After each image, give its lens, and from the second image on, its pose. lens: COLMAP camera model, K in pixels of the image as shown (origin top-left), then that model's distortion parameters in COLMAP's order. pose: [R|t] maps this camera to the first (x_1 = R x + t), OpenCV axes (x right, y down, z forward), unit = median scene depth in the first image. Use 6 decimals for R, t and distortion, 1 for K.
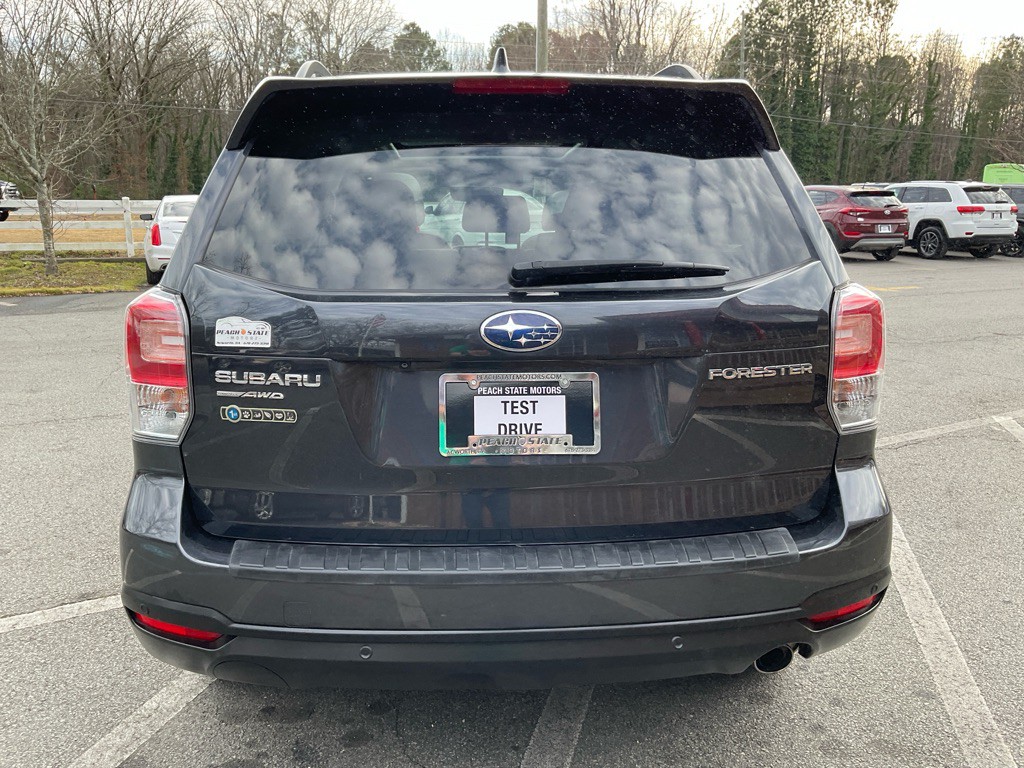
lens RADIAL K [[936.5, 0, 512.0], [0, 936.5, 384.0], [0, 0, 1]] dist [0.030329, 0.003644]
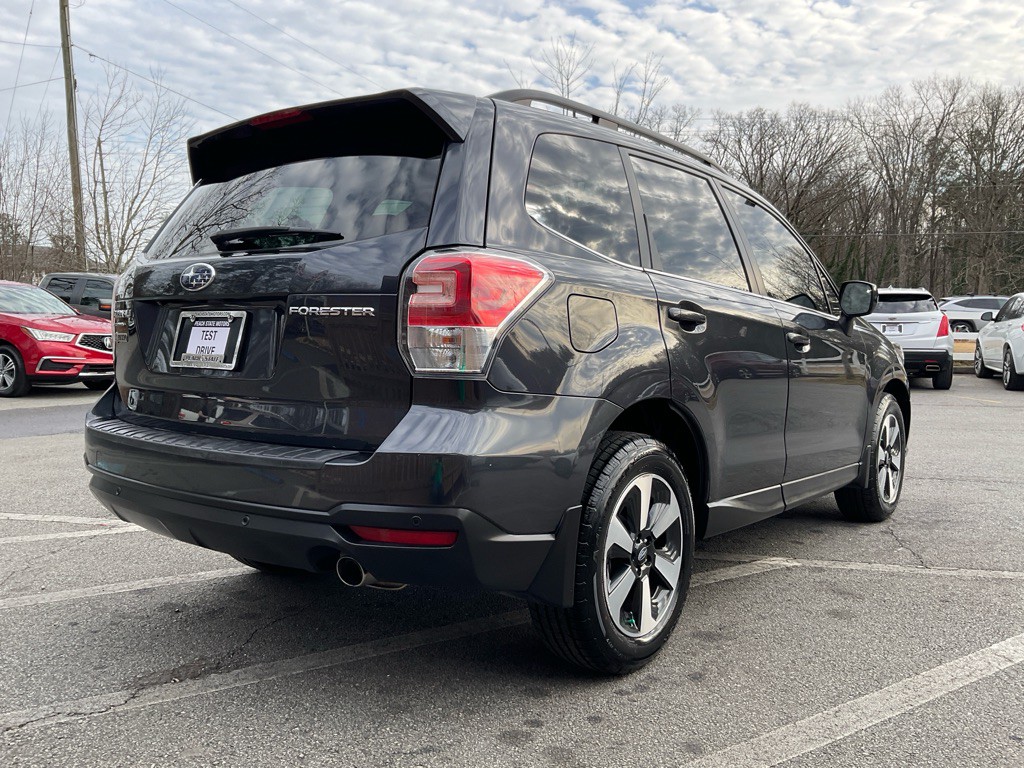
lens RADIAL K [[936.5, 0, 512.0], [0, 936.5, 384.0], [0, 0, 1]] dist [0.030329, 0.003644]
pose [[0.705142, 0.041031, -0.707878, 1.296924], [-0.146594, 0.985192, -0.088922, 0.152208], [0.693747, 0.166474, 0.700715, 0.345036]]
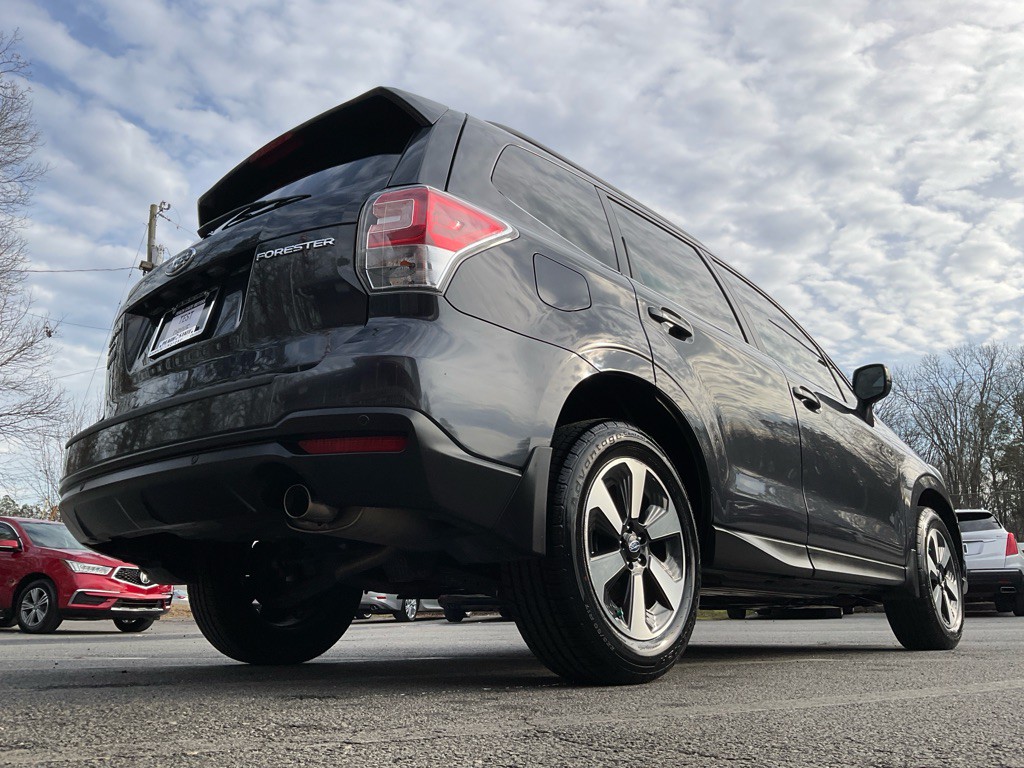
lens RADIAL K [[936.5, 0, 512.0], [0, 936.5, 384.0], [0, 0, 1]] dist [0.030329, 0.003644]
pose [[0.656057, -0.214691, -0.723531, 1.304225], [-0.144320, 0.905306, -0.399490, 0.603565], [0.740784, 0.366508, 0.562948, 0.608146]]
